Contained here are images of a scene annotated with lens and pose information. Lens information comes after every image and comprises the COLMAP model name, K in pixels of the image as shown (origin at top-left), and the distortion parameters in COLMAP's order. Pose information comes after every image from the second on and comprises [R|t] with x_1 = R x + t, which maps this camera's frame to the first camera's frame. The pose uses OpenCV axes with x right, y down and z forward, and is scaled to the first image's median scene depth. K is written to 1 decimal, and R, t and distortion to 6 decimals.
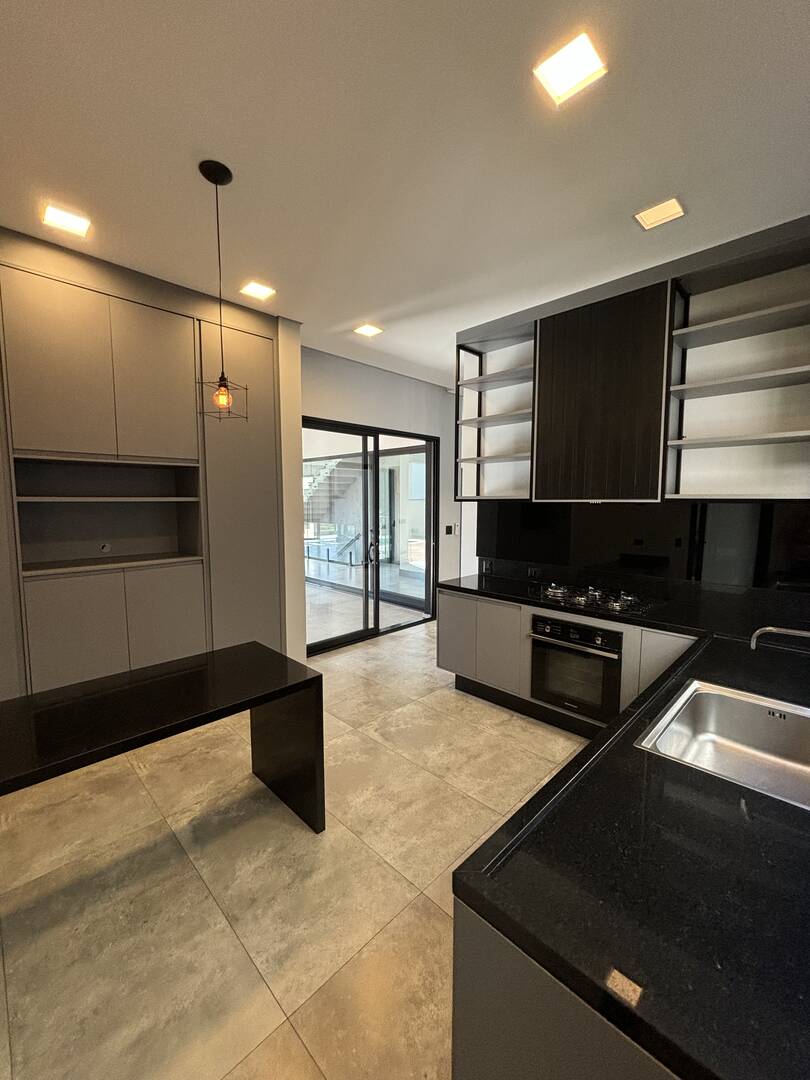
lens RADIAL K [[436.5, 0, 407.3], [0, 436.5, 539.0], [0, 0, 1]] dist [-0.000309, 0.000365]
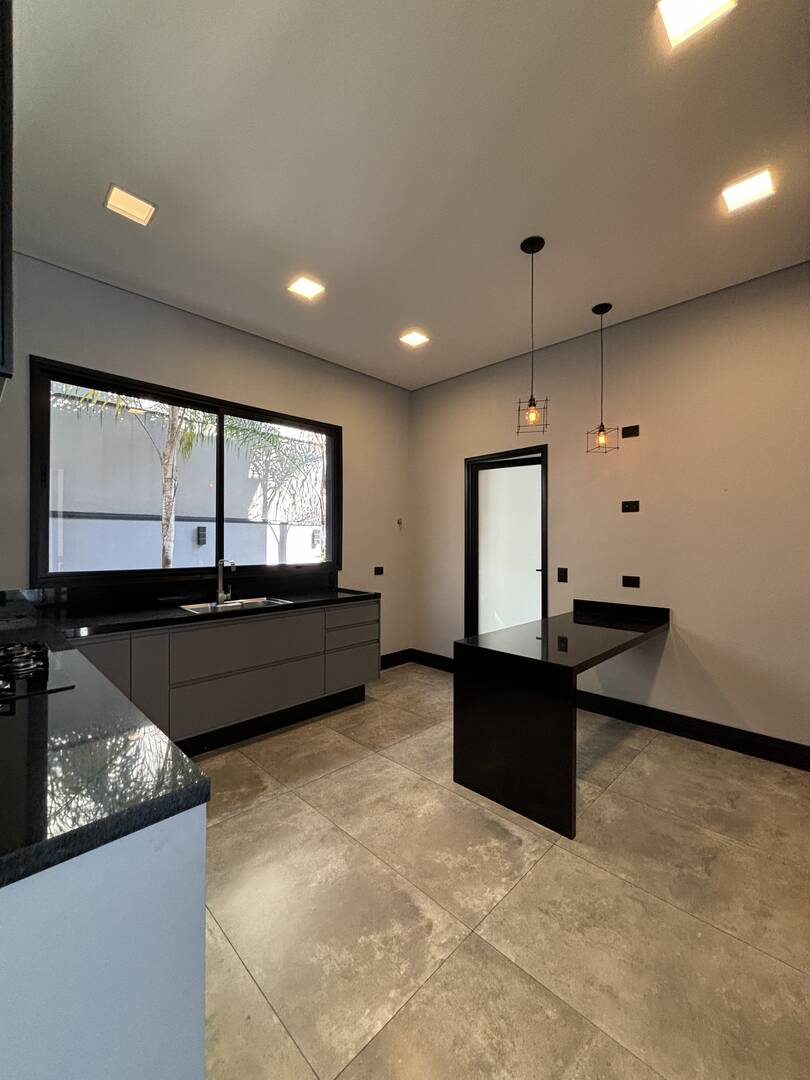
lens RADIAL K [[436.5, 0, 407.3], [0, 436.5, 539.0], [0, 0, 1]] dist [-0.000309, 0.000365]
pose [[-0.999991, -0.003643, -0.002074, -0.056388], [-0.003812, 0.996109, 0.088051, -0.068078], [0.001745, 0.088058, -0.996114, 1.922523]]
